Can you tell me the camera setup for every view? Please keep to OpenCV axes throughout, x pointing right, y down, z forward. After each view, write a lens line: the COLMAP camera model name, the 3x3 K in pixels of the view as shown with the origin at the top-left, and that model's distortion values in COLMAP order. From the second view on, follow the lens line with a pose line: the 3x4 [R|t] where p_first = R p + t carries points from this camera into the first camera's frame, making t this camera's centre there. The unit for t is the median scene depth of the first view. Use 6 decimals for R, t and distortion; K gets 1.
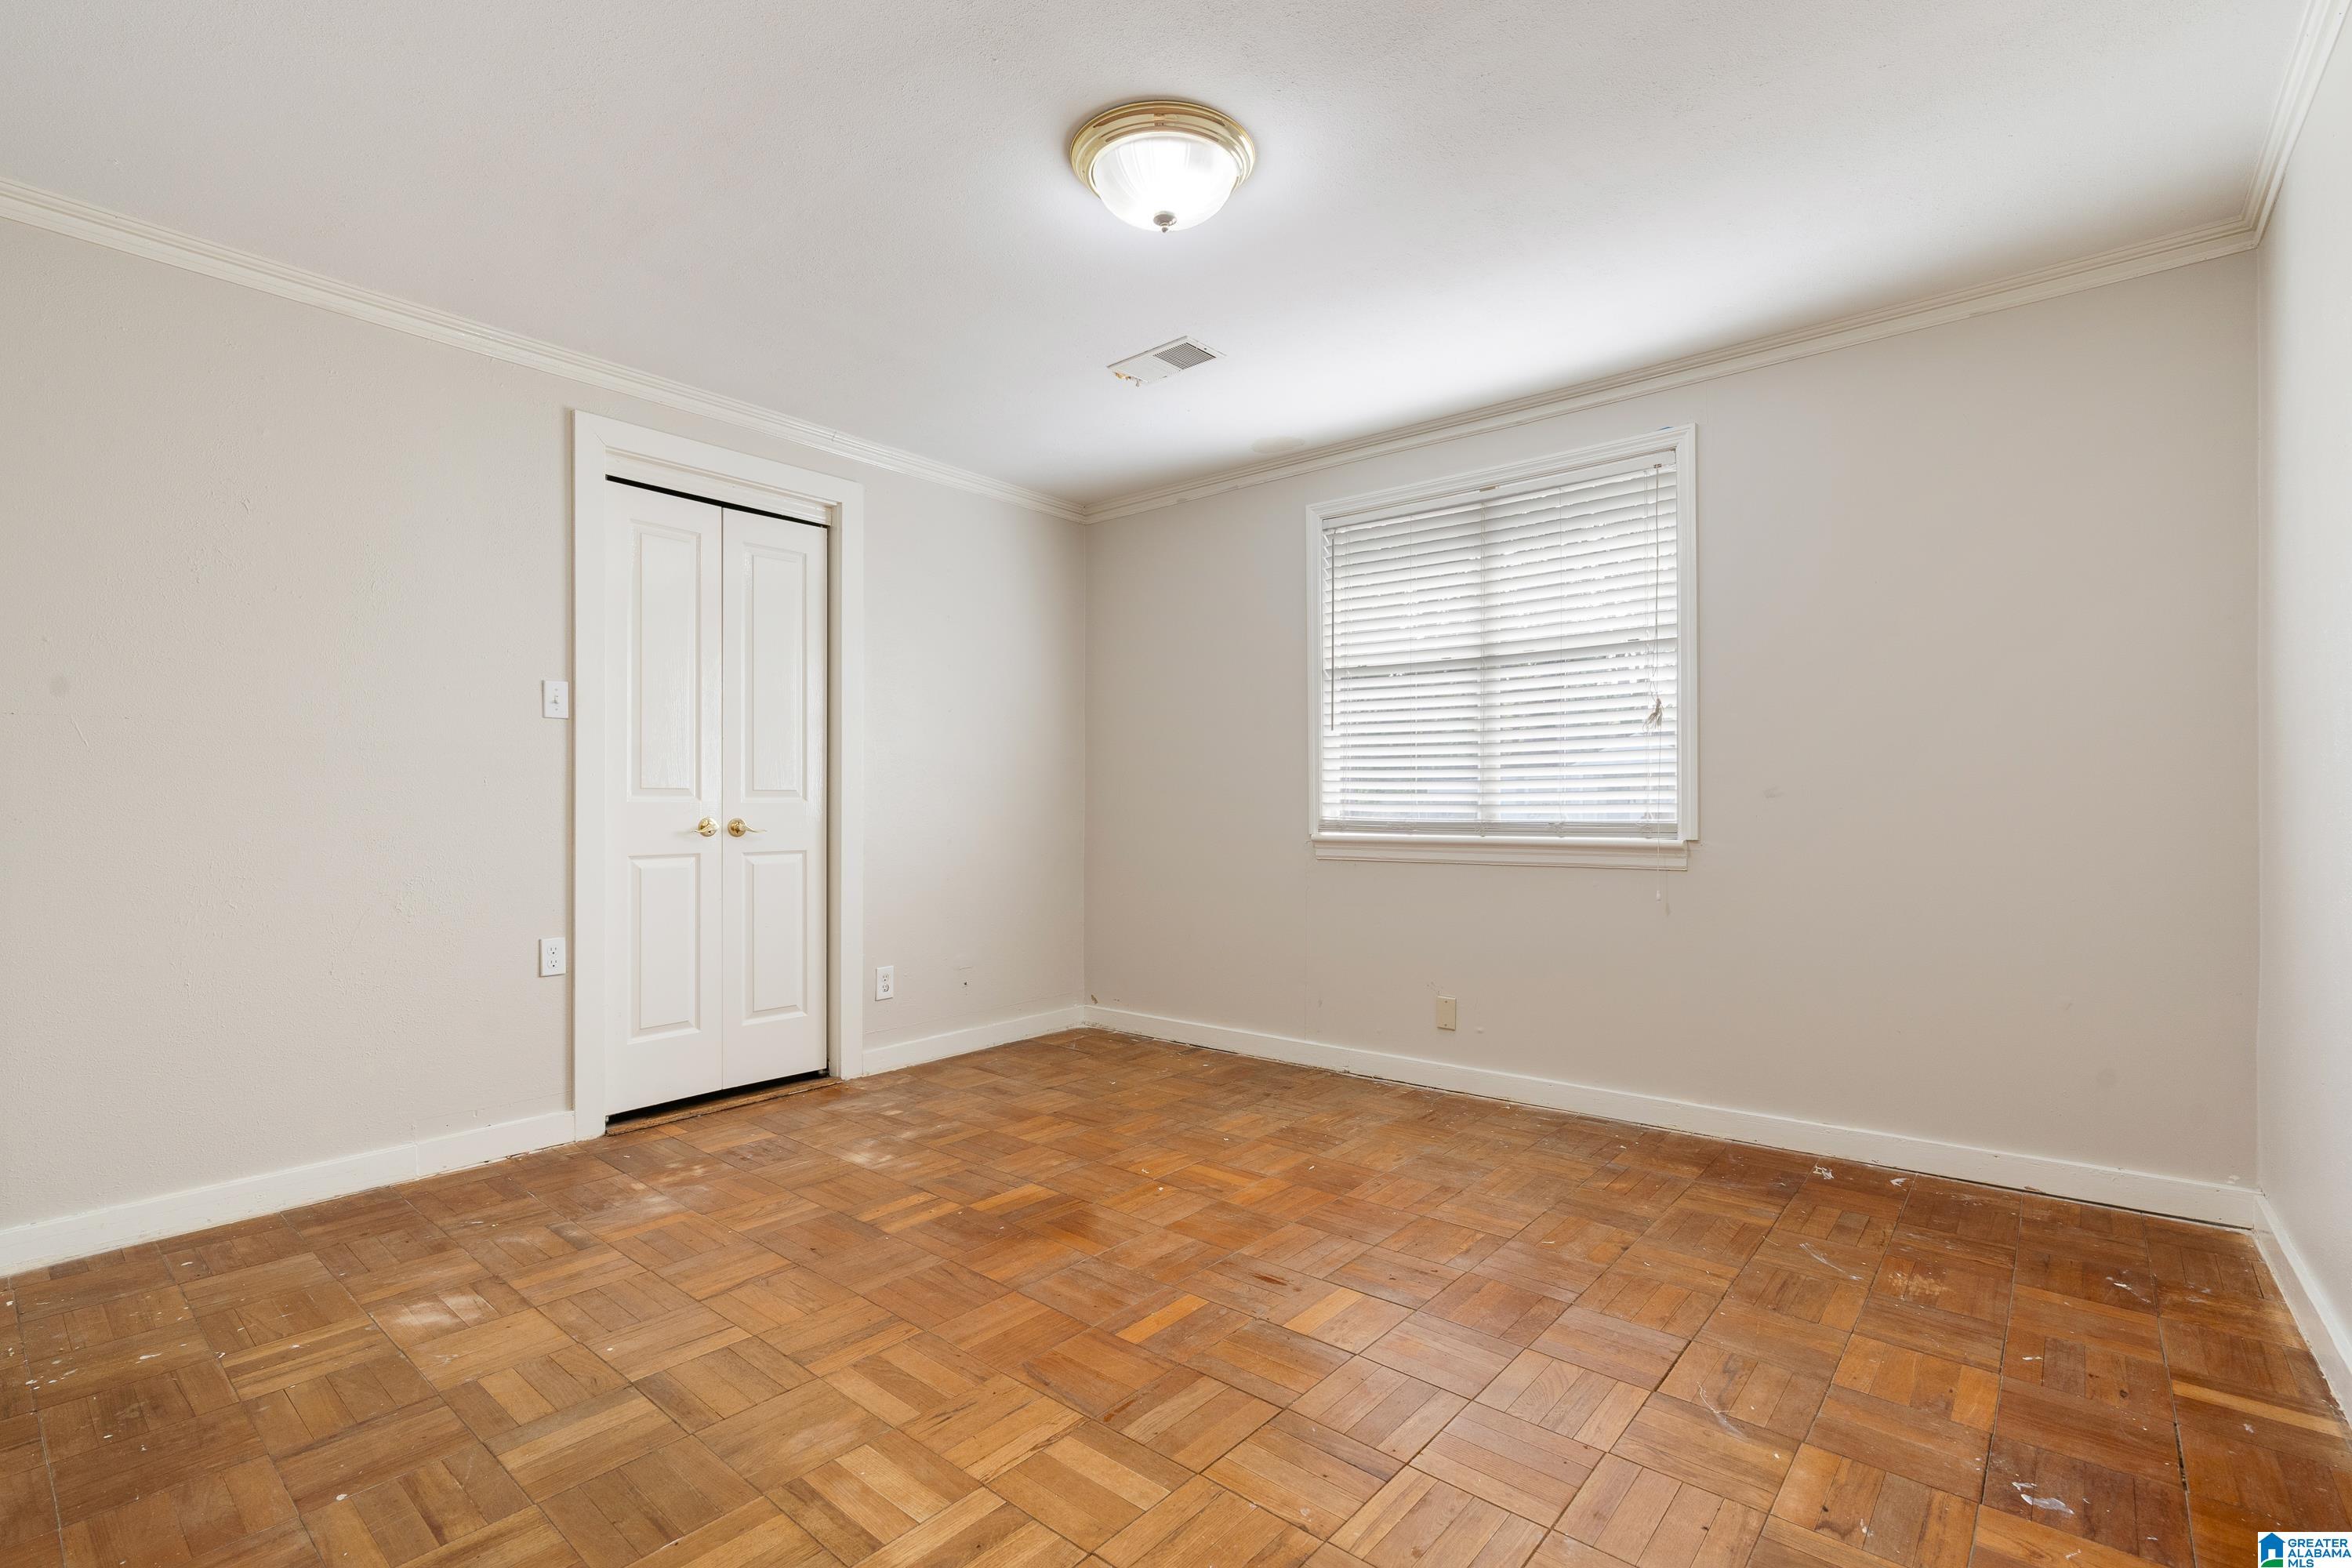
lens RADIAL K [[1061.2, 0, 1174.8], [0, 1061.2, 793.7], [0, 0, 1]] dist [-0.002807, 0.000593]
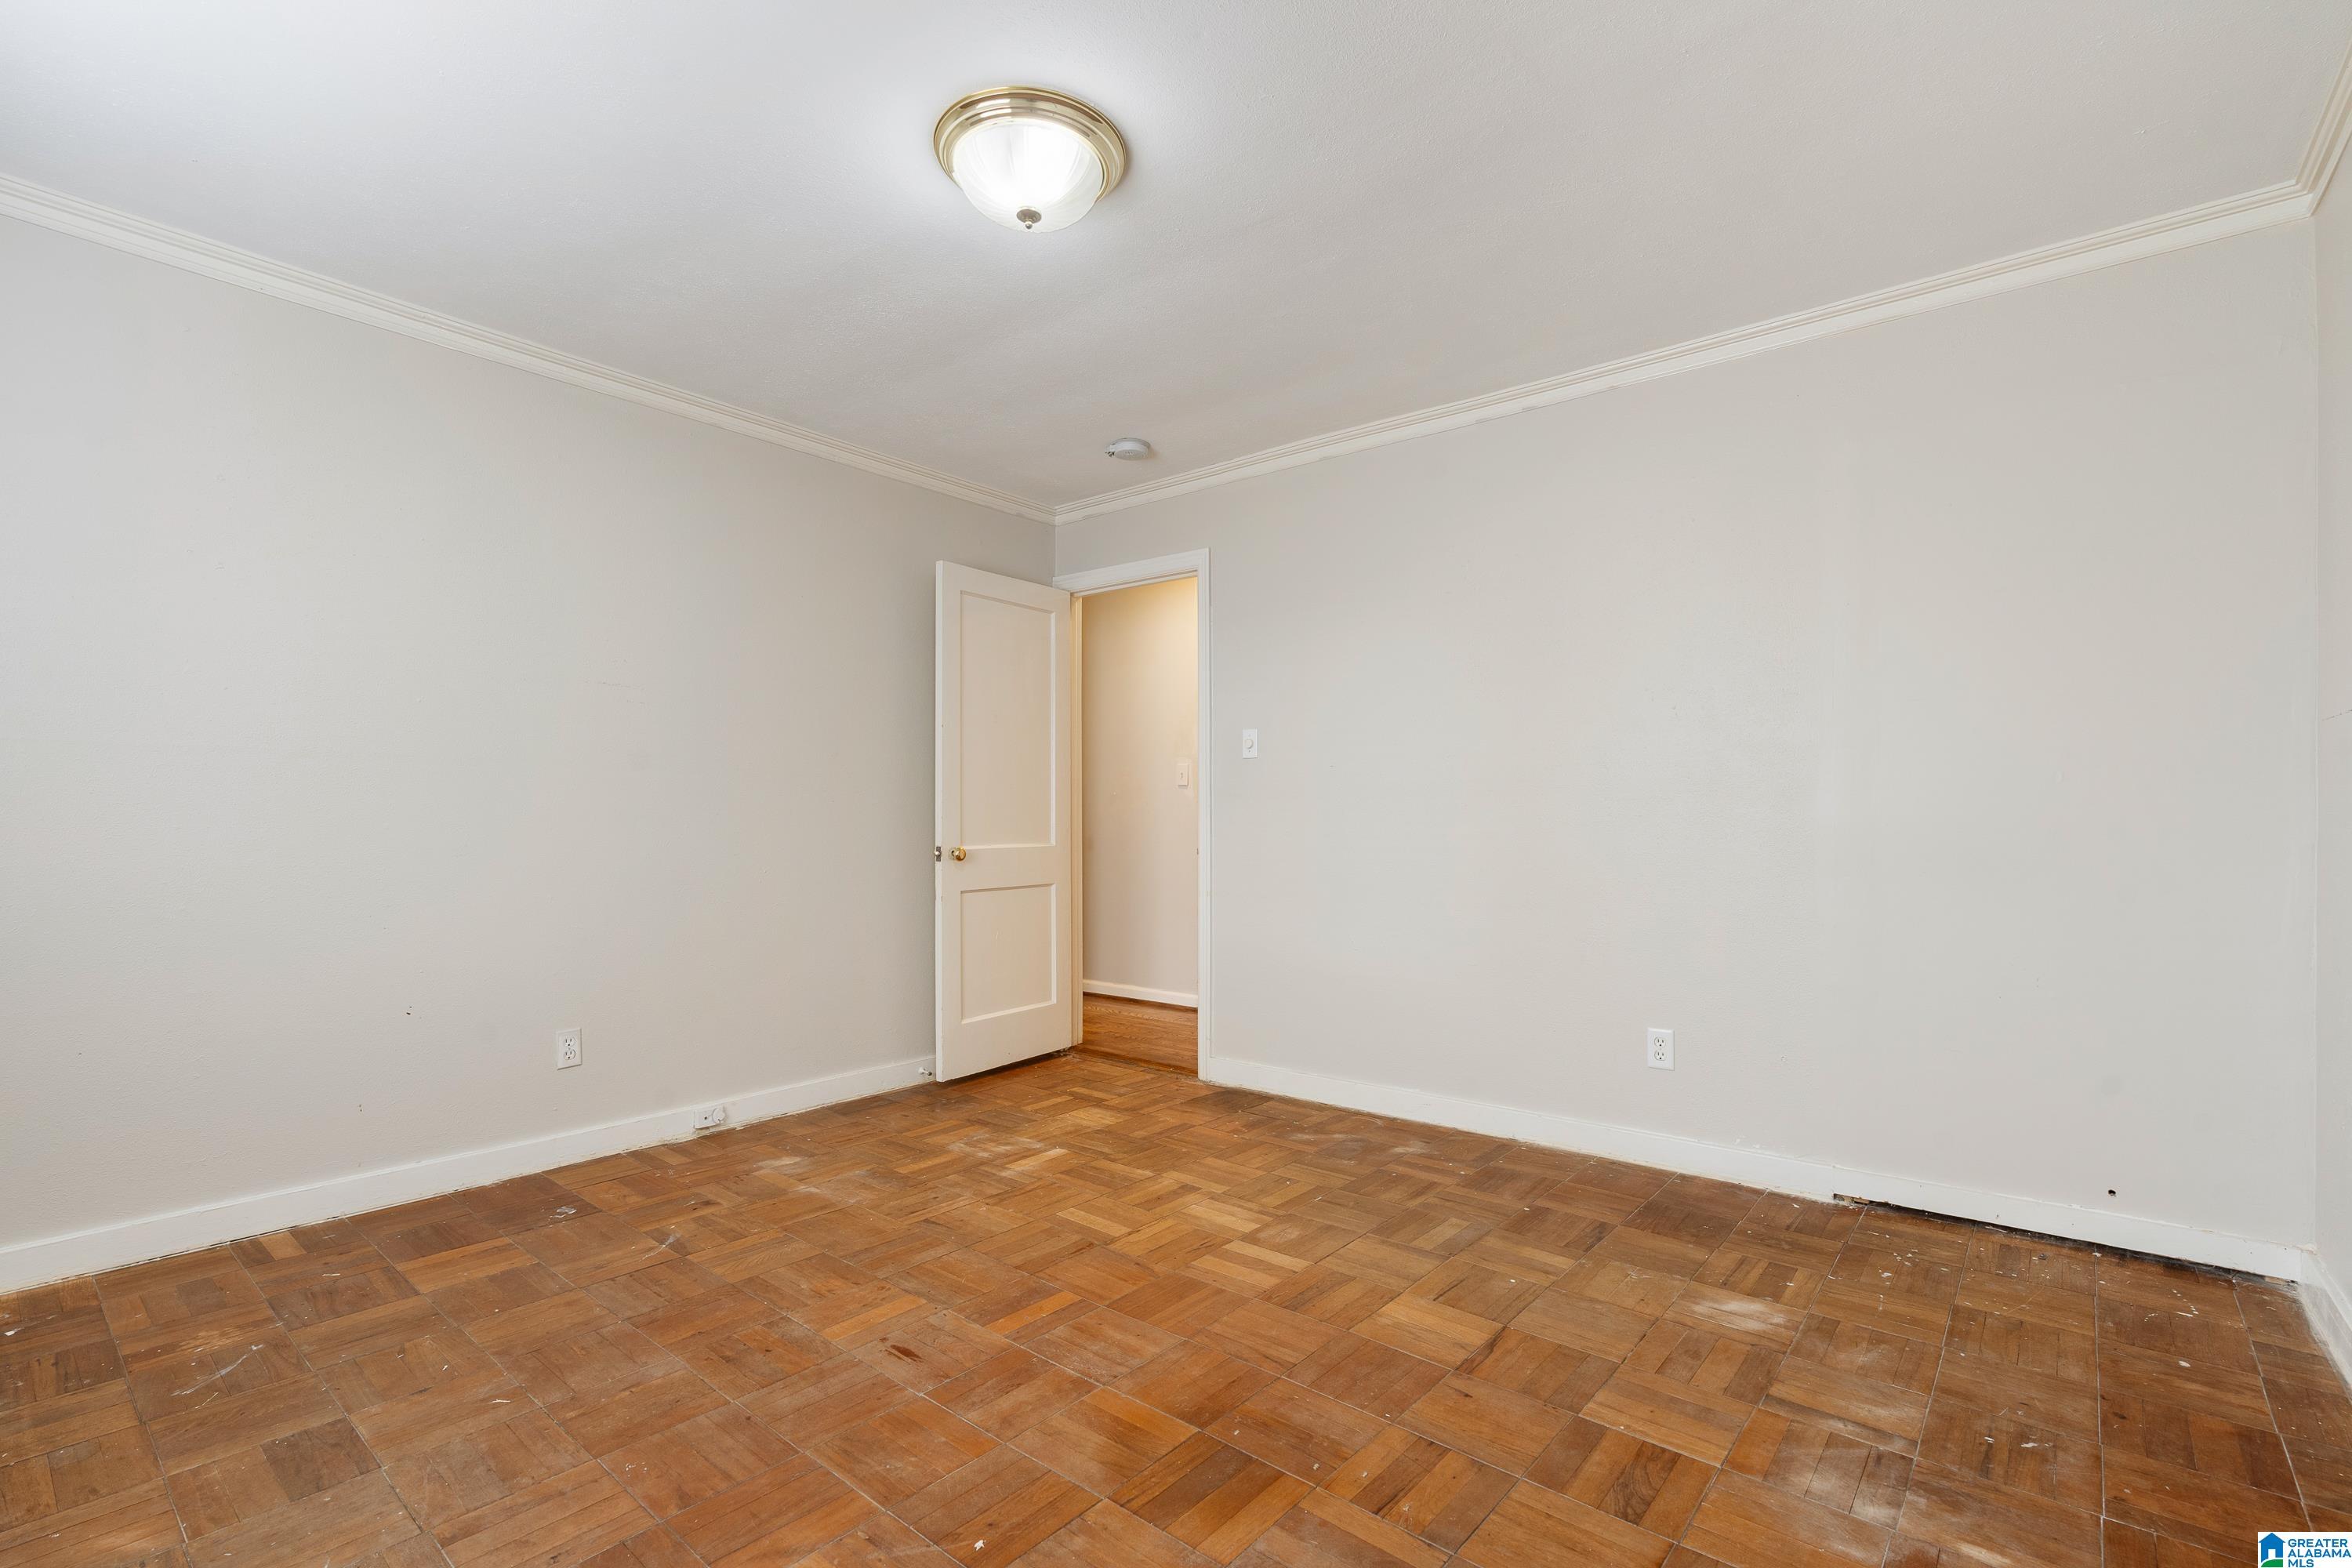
lens RADIAL K [[1061.2, 0, 1176.2], [0, 1061.2, 792.7], [0, 0, 1]] dist [-0.002807, 0.000593]
pose [[-0.999994, 0.002533, -0.002495, -0.154098], [0.002603, 0.999591, -0.028489, 0.015216], [0.002421, -0.028495, -0.999591, 2.135819]]
